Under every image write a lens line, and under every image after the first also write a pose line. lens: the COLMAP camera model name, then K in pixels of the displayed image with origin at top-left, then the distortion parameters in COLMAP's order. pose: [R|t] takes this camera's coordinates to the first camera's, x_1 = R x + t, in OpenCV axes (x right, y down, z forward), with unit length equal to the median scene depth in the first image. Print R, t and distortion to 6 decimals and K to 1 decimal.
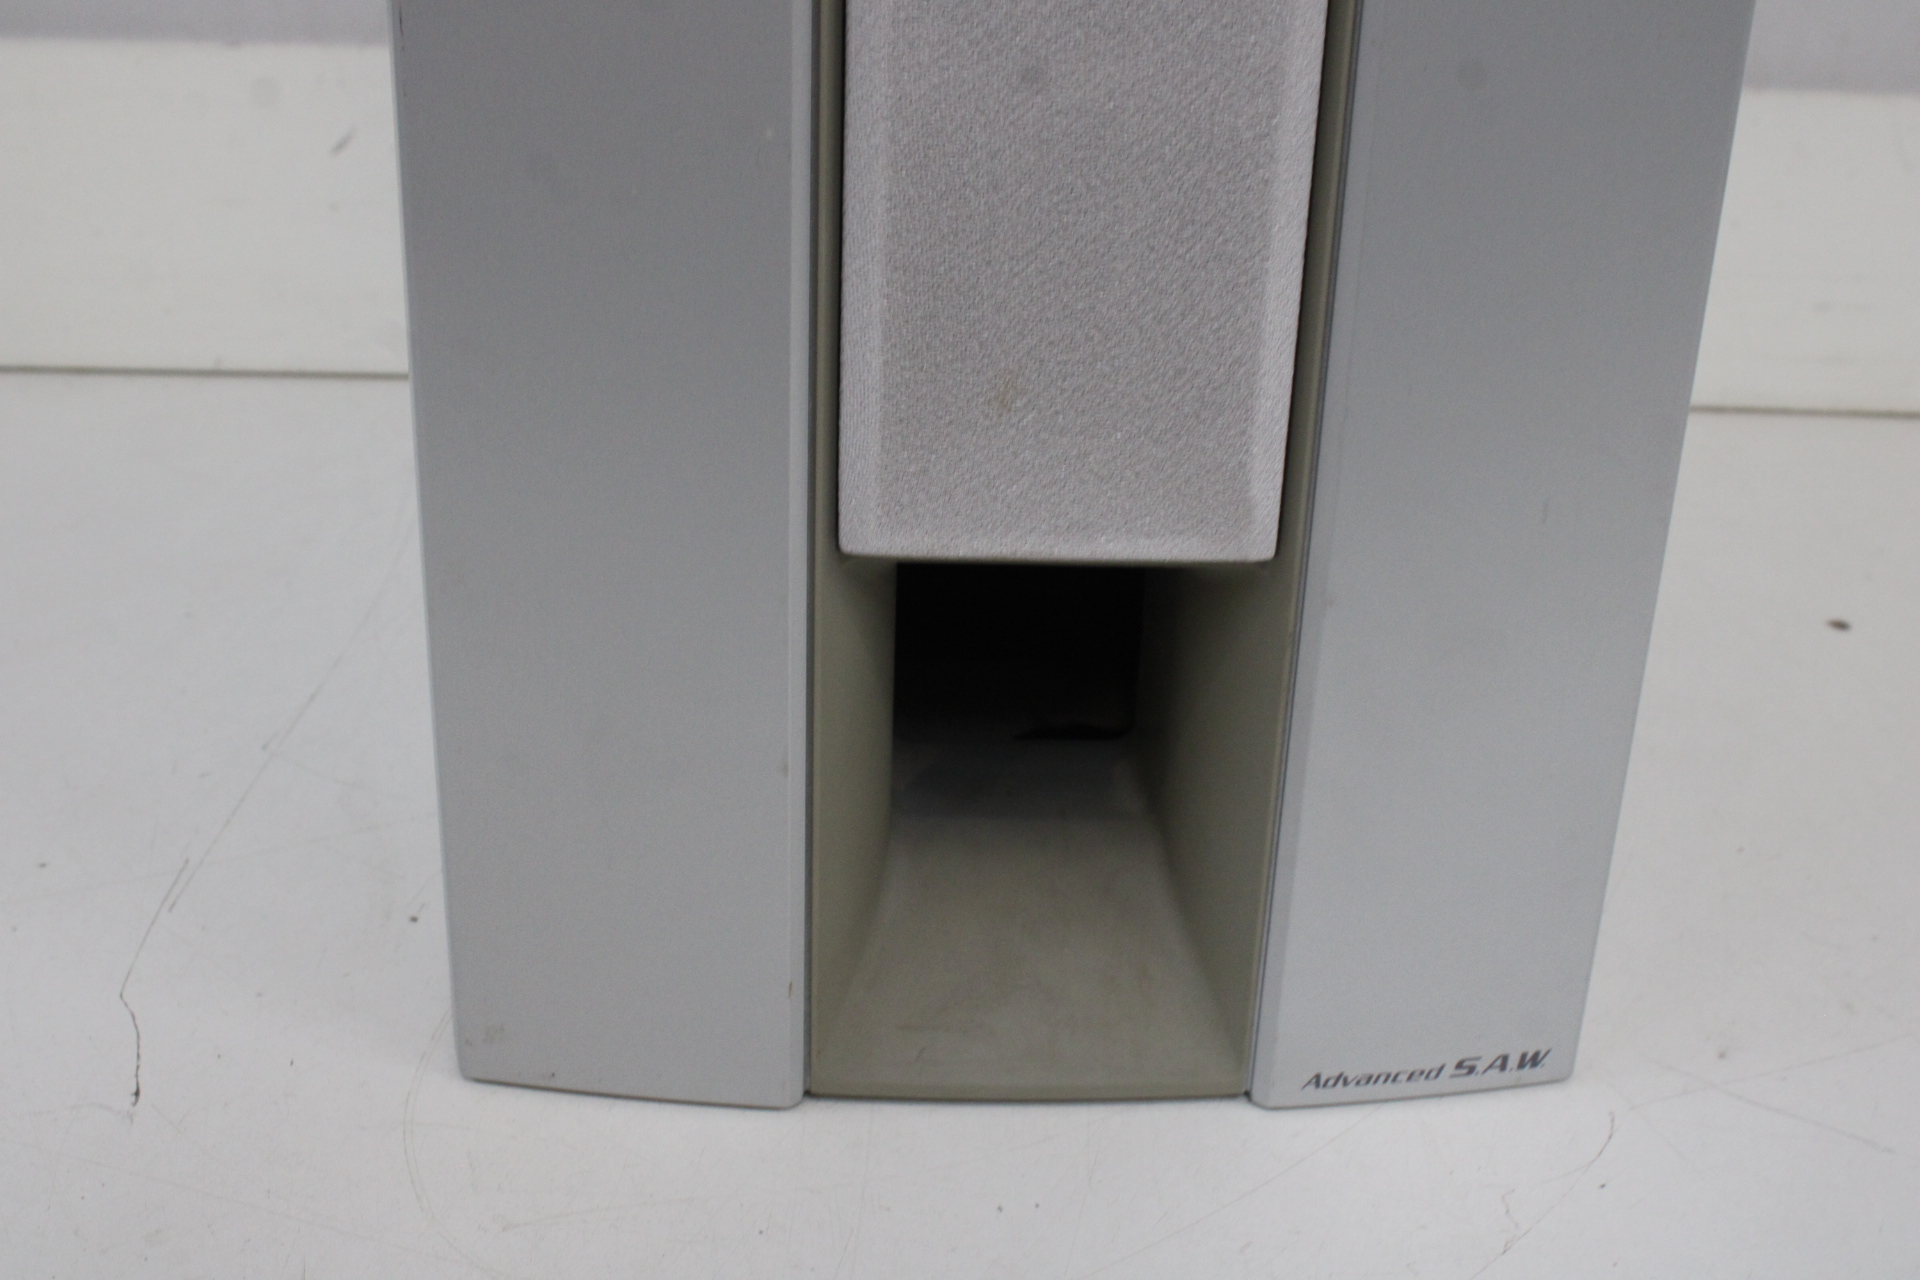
lens RADIAL K [[2350.5, 0, 946.3], [0, 2350.5, 645.7], [0, 0, 1]] dist [-0.076980, 0.000000]
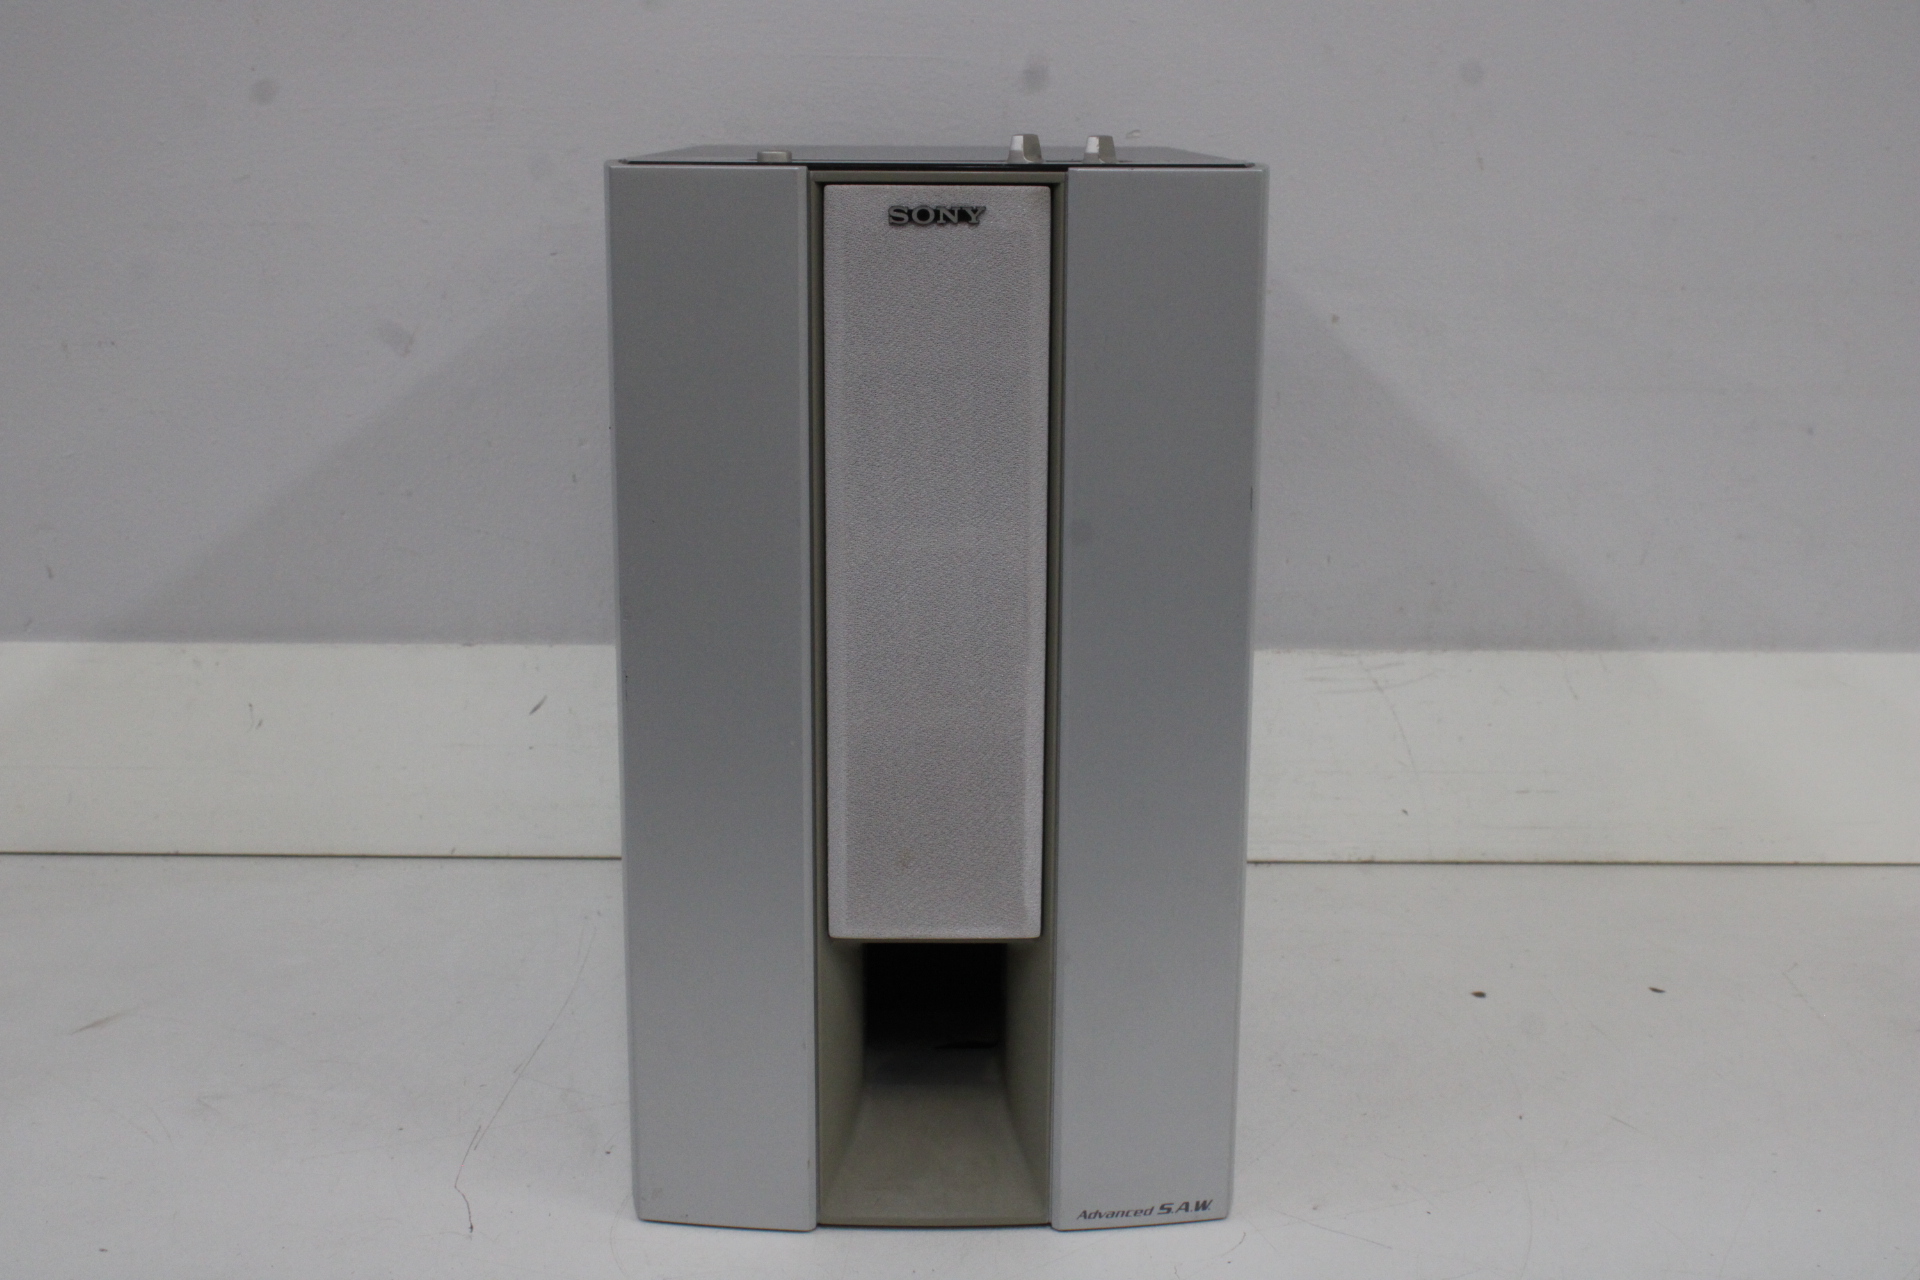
lens RADIAL K [[2350.5, 0, 974.1], [0, 2350.5, 644.8], [0, 0, 1]] dist [-0.076980, 0.000000]
pose [[0.999549, -0.020652, -0.021779, 0.118660], [0.015835, 0.979283, -0.201876, 0.113941], [0.025497, 0.201440, 0.979169, -0.962815]]
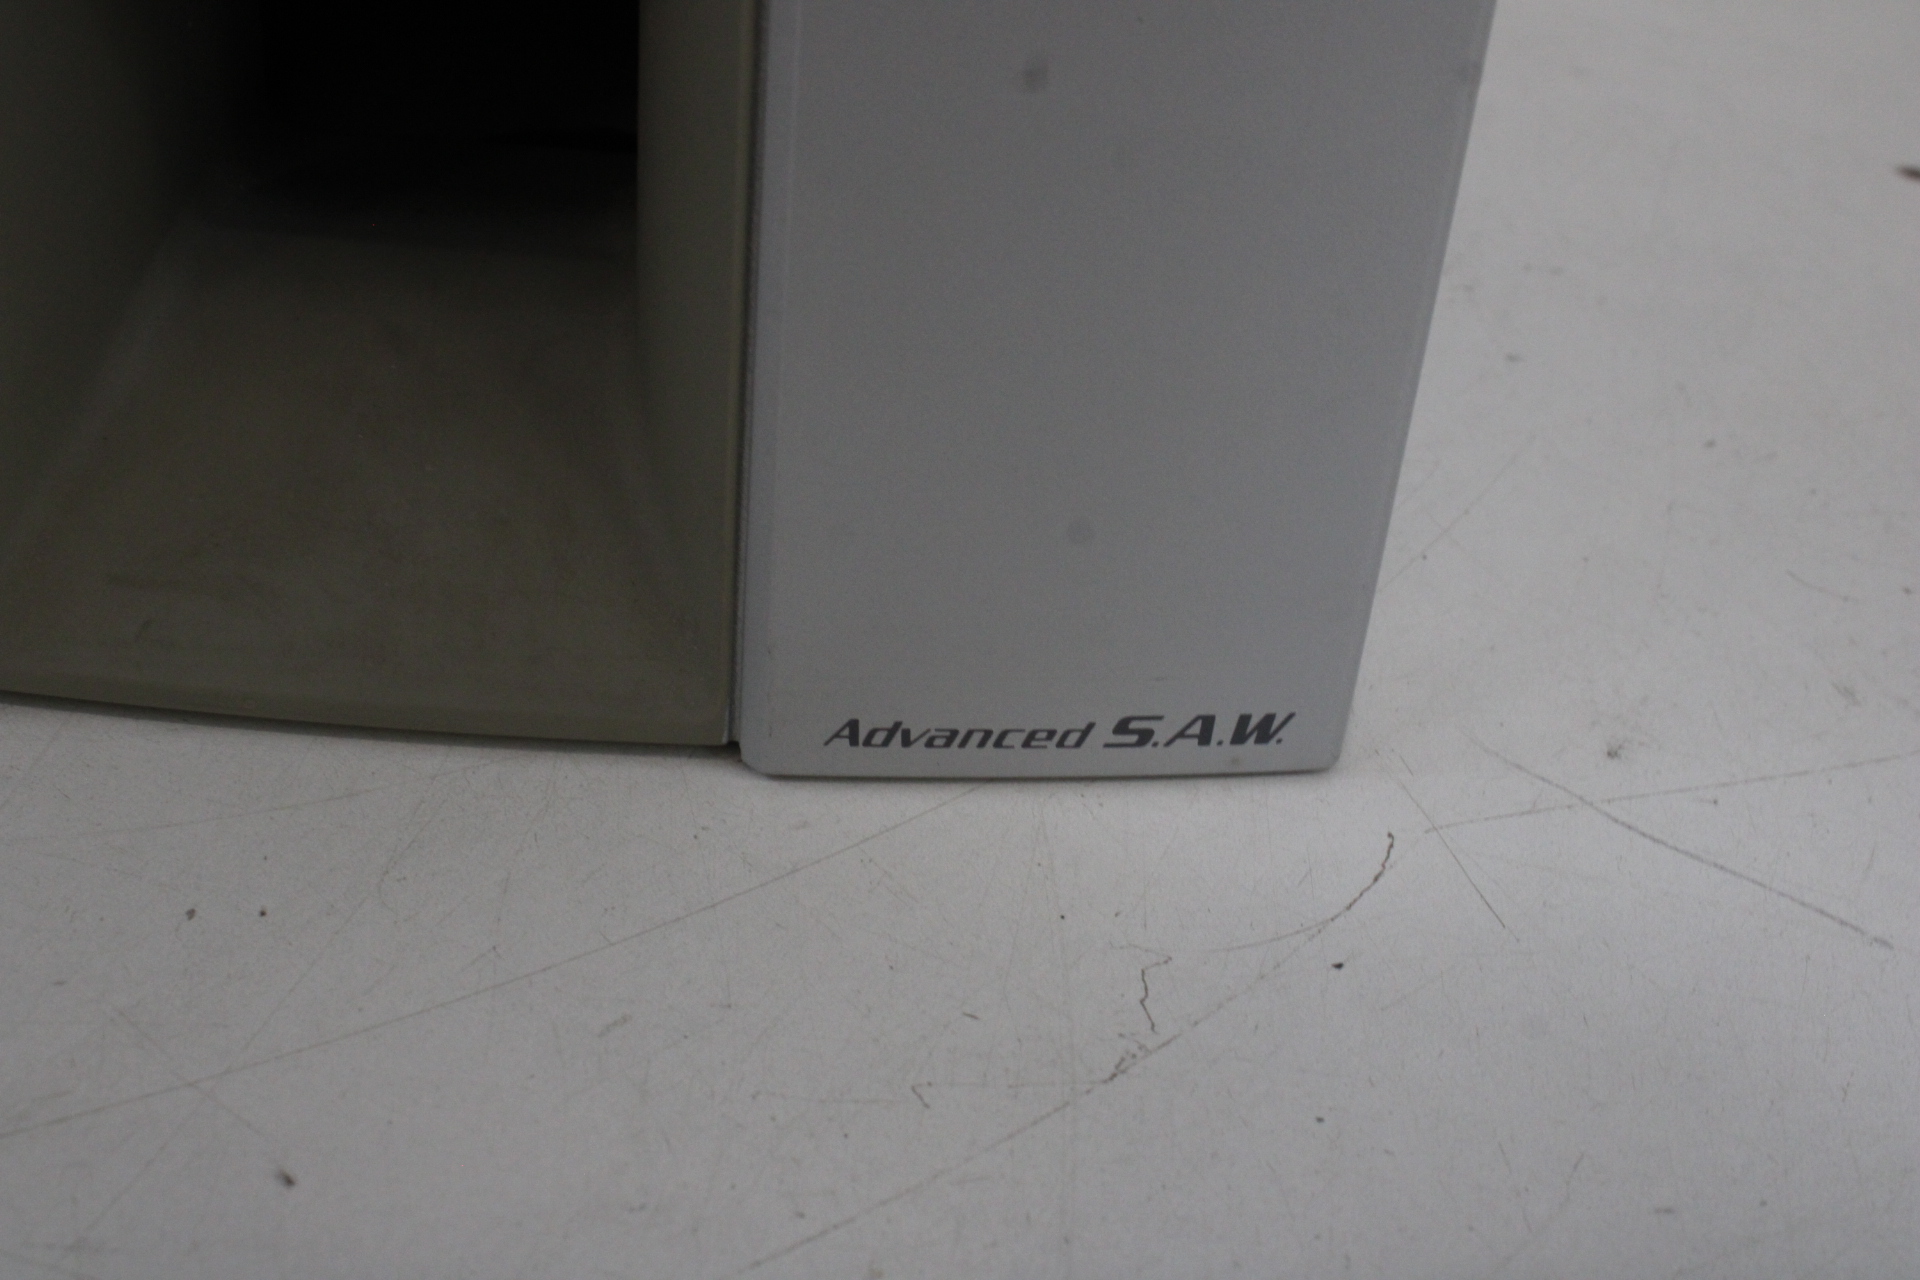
lens RADIAL K [[2350.5, 0, 970.5], [0, 2350.5, 643.5], [0, 0, 1]] dist [-0.076980, 0.000000]
pose [[0.997128, 0.074607, -0.013002, 0.190946], [-0.072304, 0.988932, 0.129561, 0.091036], [0.022524, -0.128249, 0.991486, 0.452197]]
